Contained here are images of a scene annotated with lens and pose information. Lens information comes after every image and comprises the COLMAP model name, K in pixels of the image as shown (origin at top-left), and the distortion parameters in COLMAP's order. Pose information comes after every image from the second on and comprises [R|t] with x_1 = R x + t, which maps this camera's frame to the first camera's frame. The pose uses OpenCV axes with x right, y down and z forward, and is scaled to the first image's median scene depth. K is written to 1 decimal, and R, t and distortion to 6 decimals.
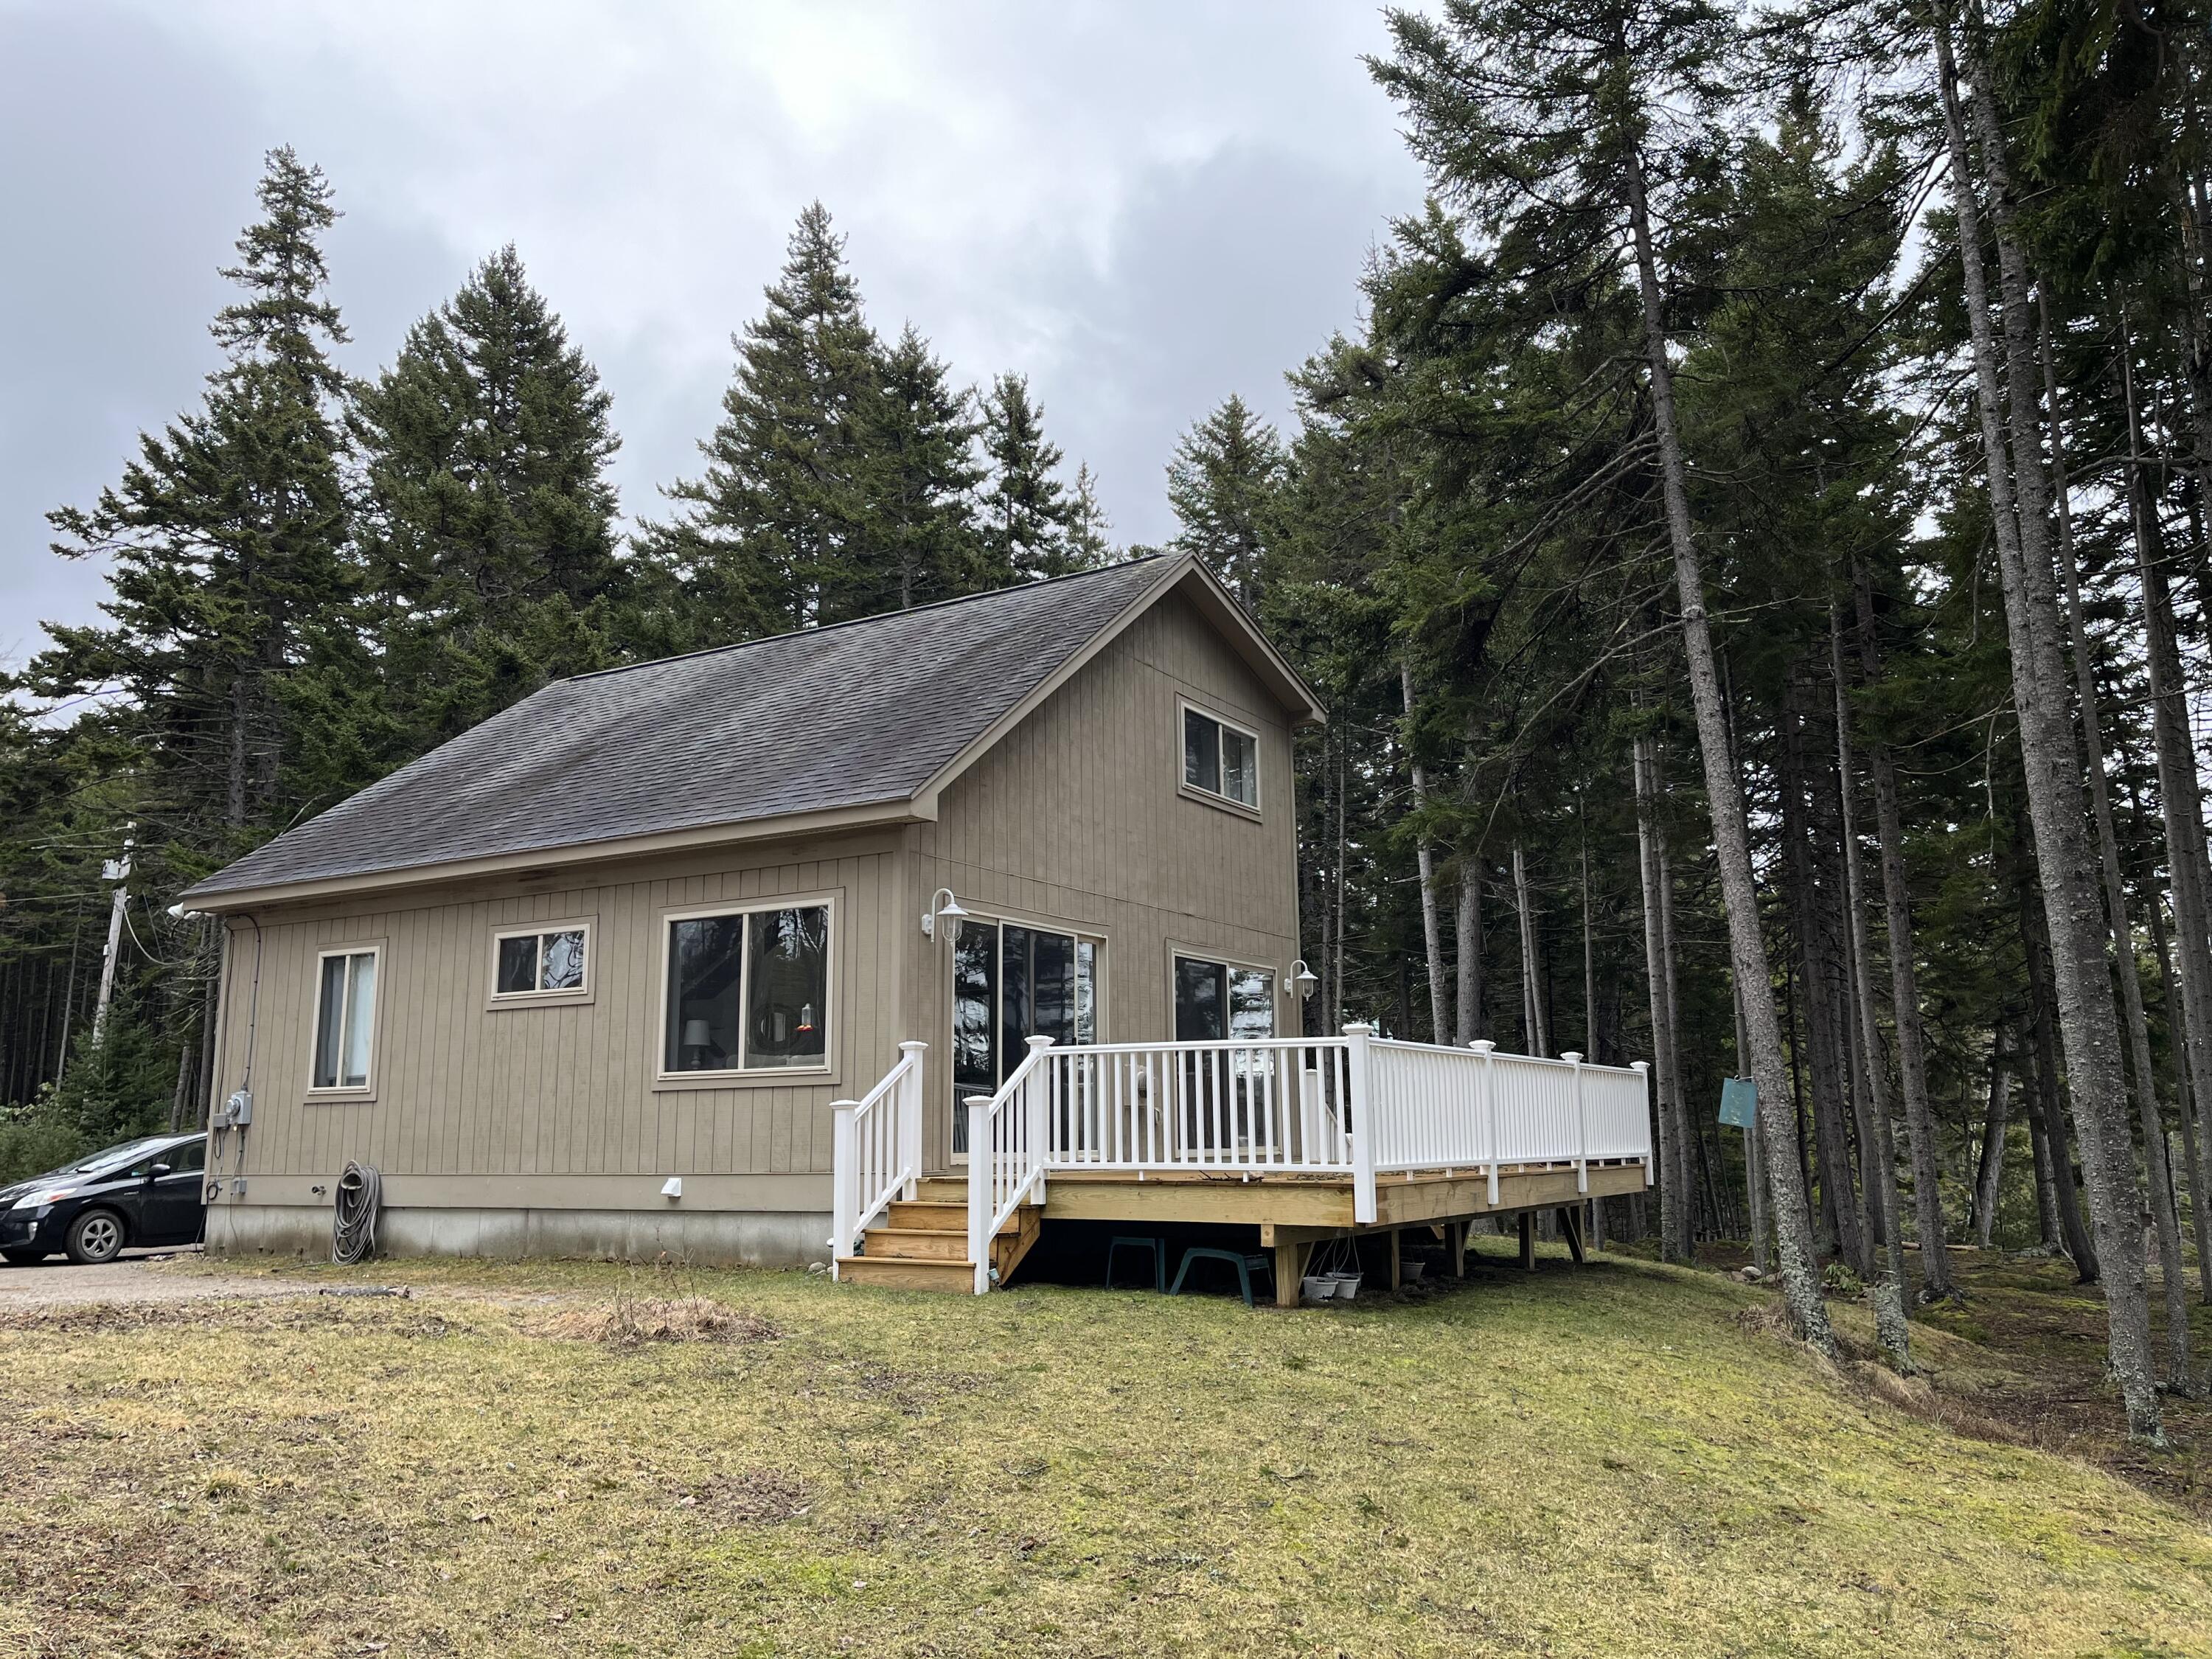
lens RADIAL K [[1693.1, 0, 1106.0], [0, 1693.1, 829.5], [0, 0, 1]] dist [0.088516, -0.070027]
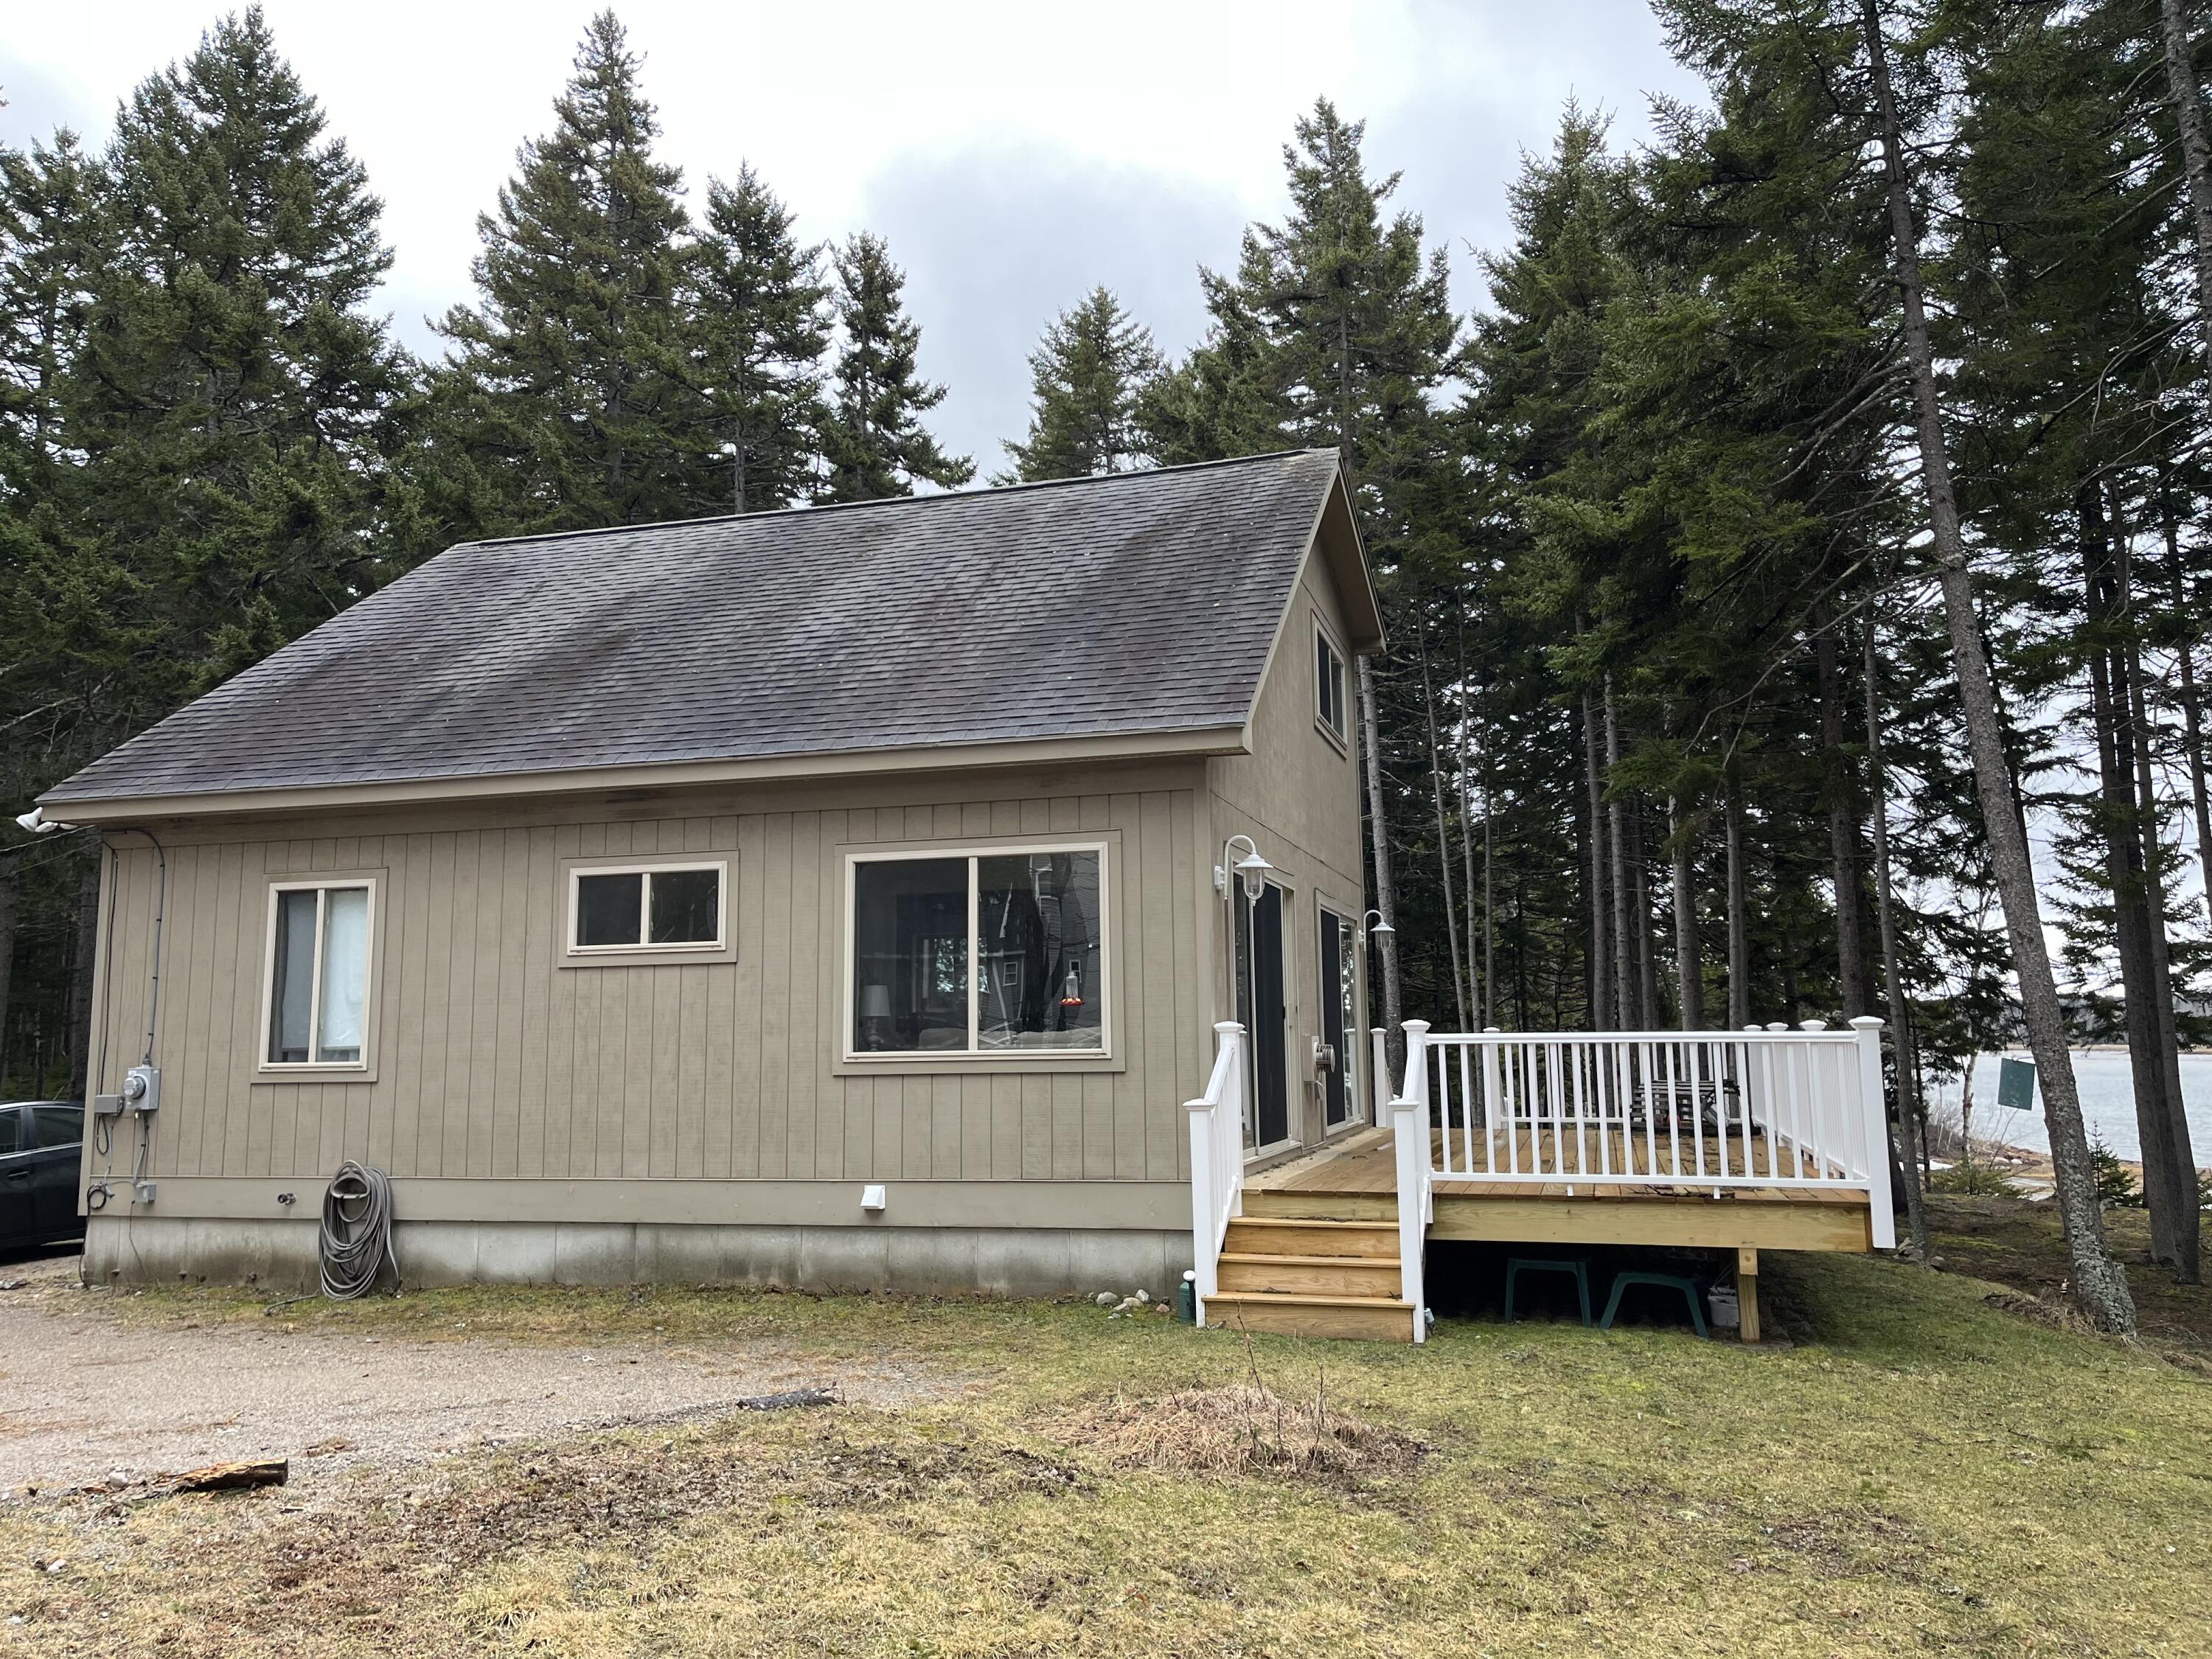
lens RADIAL K [[1681.8, 0, 1120.6], [0, 1681.8, 795.3], [0, 0, 1]] dist [0.083214, -0.088466]
pose [[0.964866, 0.033232, 0.260633, -0.277983], [-0.041521, 0.998790, 0.026363, -0.002846], [-0.259441, -0.036258, 0.965078, 0.168291]]
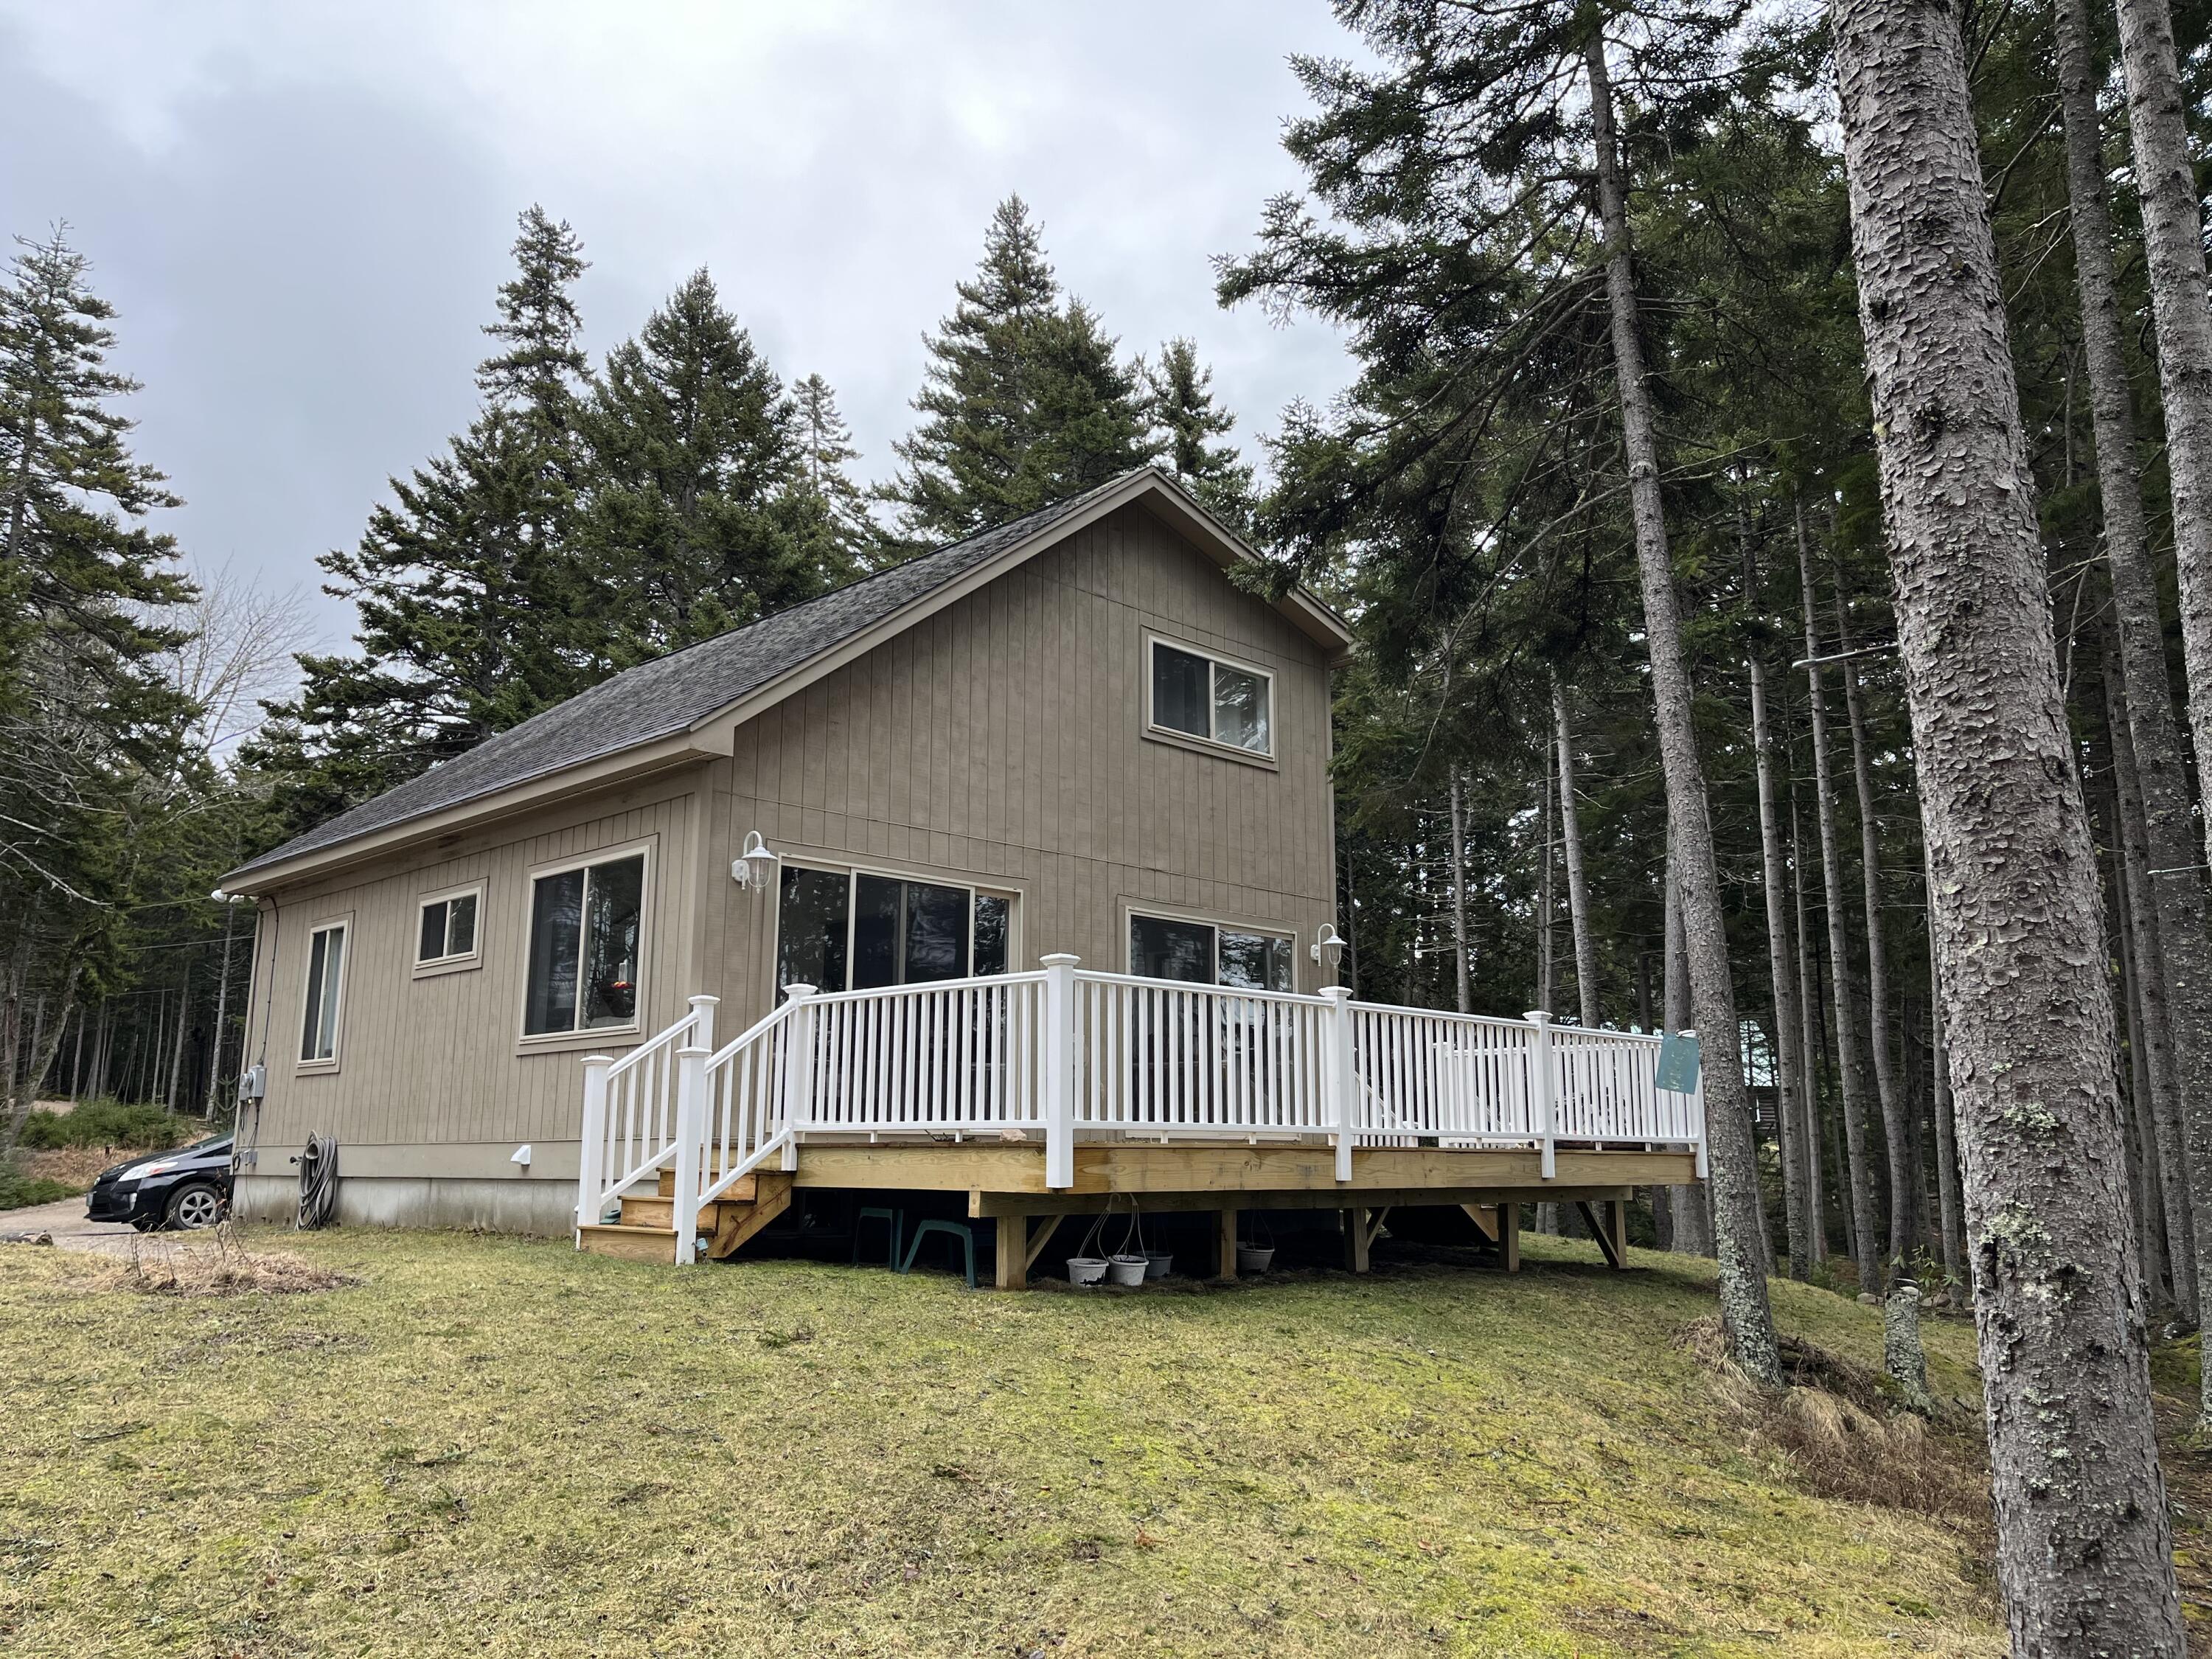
lens RADIAL K [[1695.5, 0, 1106.0], [0, 1695.5, 829.5], [0, 0, 1]] dist [0.065341, 0.006698]
pose [[0.969372, -0.034699, -0.243132, 0.236932], [0.031498, 0.999359, -0.017042, 0.042292], [0.243568, 0.008862, 0.969843, 0.116342]]
